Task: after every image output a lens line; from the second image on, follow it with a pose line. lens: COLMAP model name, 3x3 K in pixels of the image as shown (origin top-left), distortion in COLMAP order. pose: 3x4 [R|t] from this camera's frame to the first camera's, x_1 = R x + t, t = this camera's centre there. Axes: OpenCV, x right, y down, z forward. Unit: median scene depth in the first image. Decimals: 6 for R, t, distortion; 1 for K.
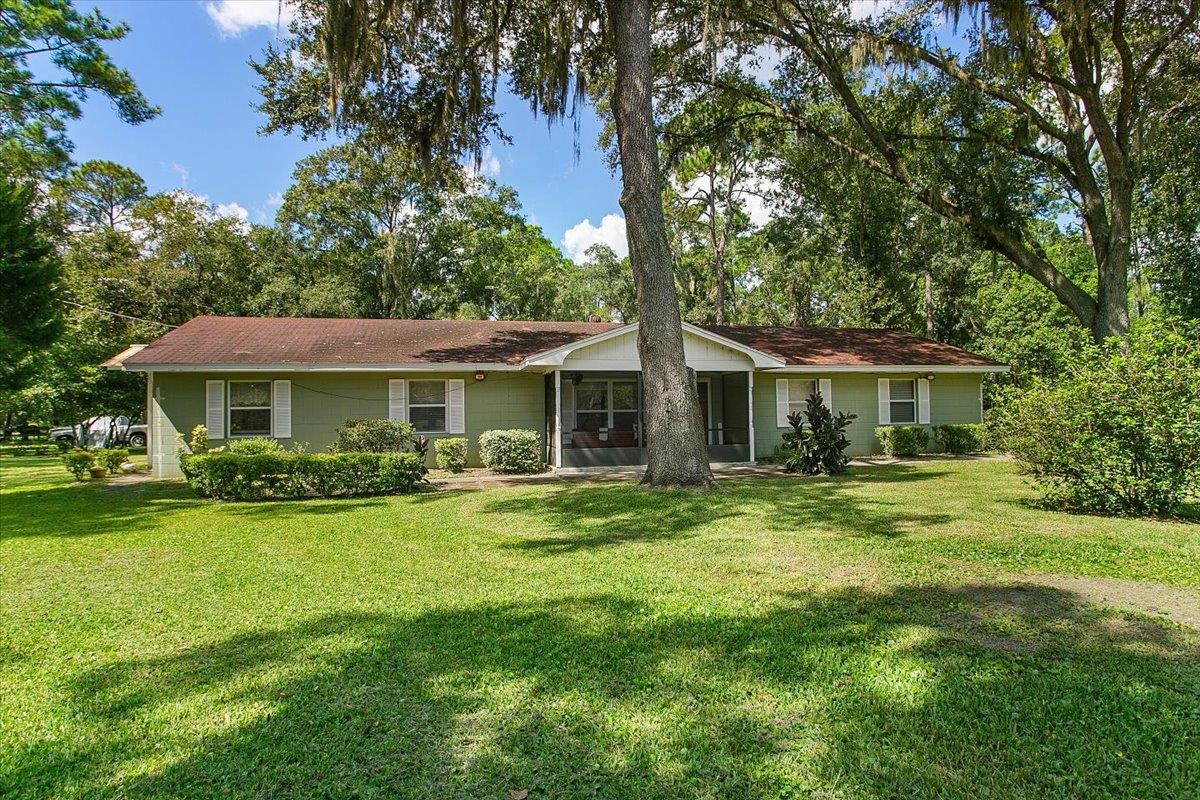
lens RADIAL K [[578.2, 0, 601.7], [0, 578.2, 395.3], [0, 0, 1]] dist [0.001365, 0.000647]
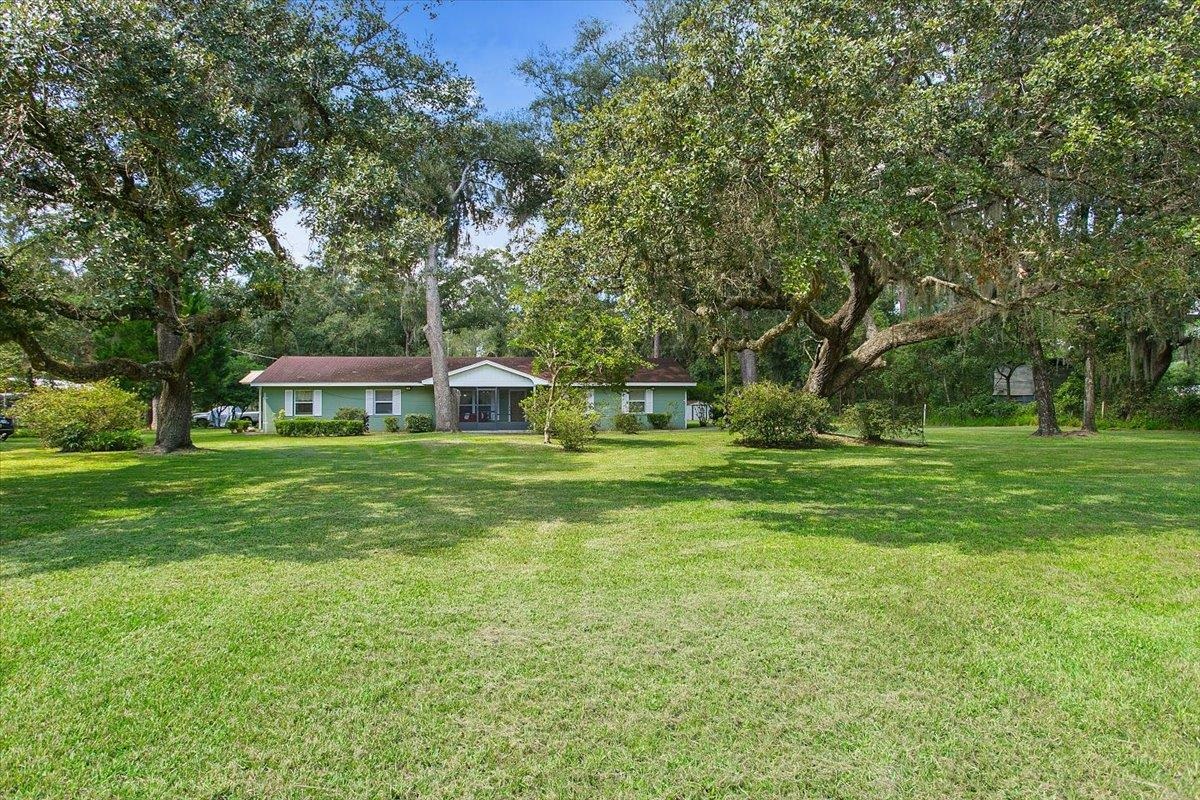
lens RADIAL K [[578.2, 0, 601.7], [0, 578.2, 395.3], [0, 0, 1]] dist [0.001365, 0.000647]
pose [[0.993265, 0.008073, -0.115583, 0.731916], [-0.007161, 0.999940, 0.008305, -0.028542], [0.115643, -0.007422, 0.993263, -0.996294]]
